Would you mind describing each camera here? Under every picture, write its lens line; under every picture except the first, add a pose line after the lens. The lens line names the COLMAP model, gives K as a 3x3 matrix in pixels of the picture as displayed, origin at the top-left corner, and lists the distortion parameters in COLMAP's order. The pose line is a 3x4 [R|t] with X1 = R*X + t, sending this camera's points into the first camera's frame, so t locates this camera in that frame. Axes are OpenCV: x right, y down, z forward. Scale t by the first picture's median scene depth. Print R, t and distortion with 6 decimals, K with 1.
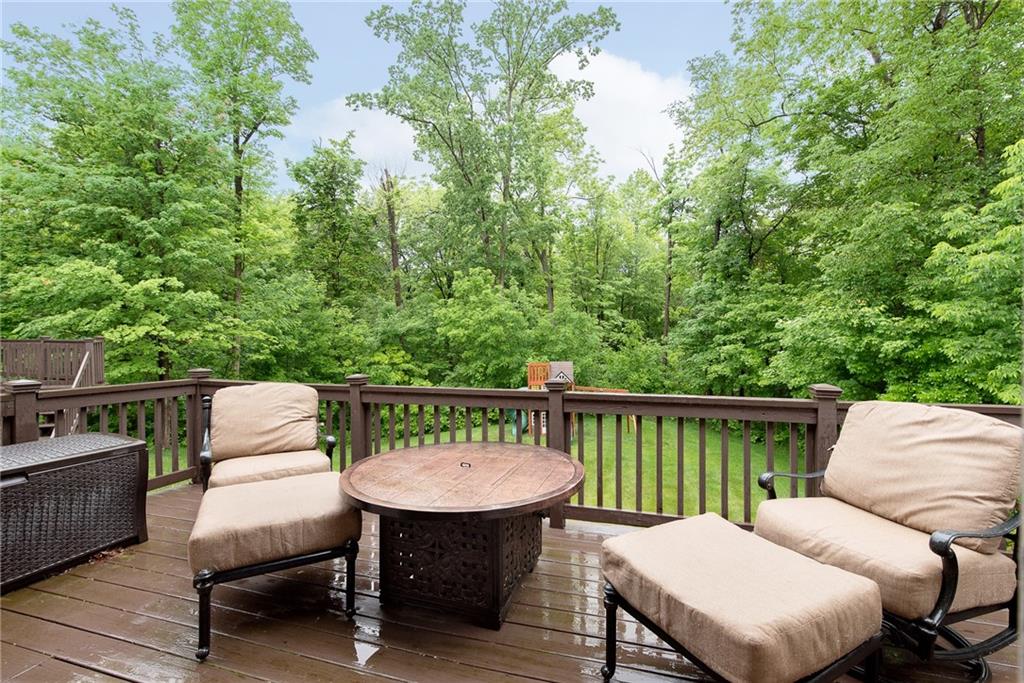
lens RADIAL K [[445.8, 0, 512.9], [0, 445.8, 333.5], [0, 0, 1]] dist [-0.000282, -0.000097]
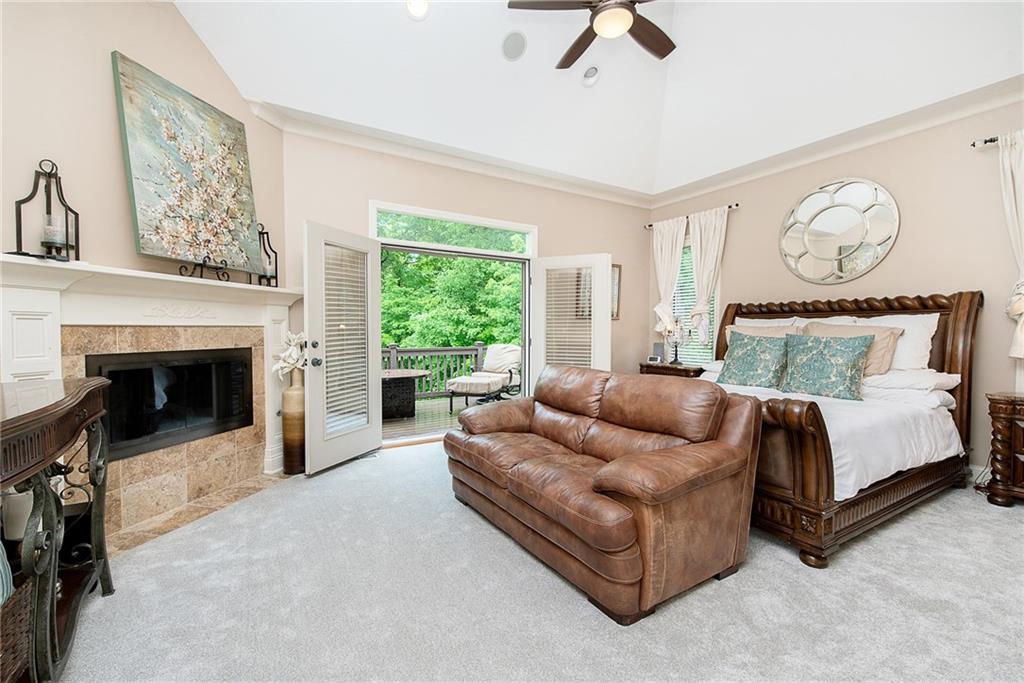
lens RADIAL K [[445.8, 0, 512.9], [0, 445.8, 333.5], [0, 0, 1]] dist [-0.000282, -0.000097]
pose [[0.666324, -0.003615, 0.745653, -0.404855], [-0.017665, 0.999631, 0.020632, -0.003089], [-0.745453, -0.026920, 0.666015, -0.344689]]
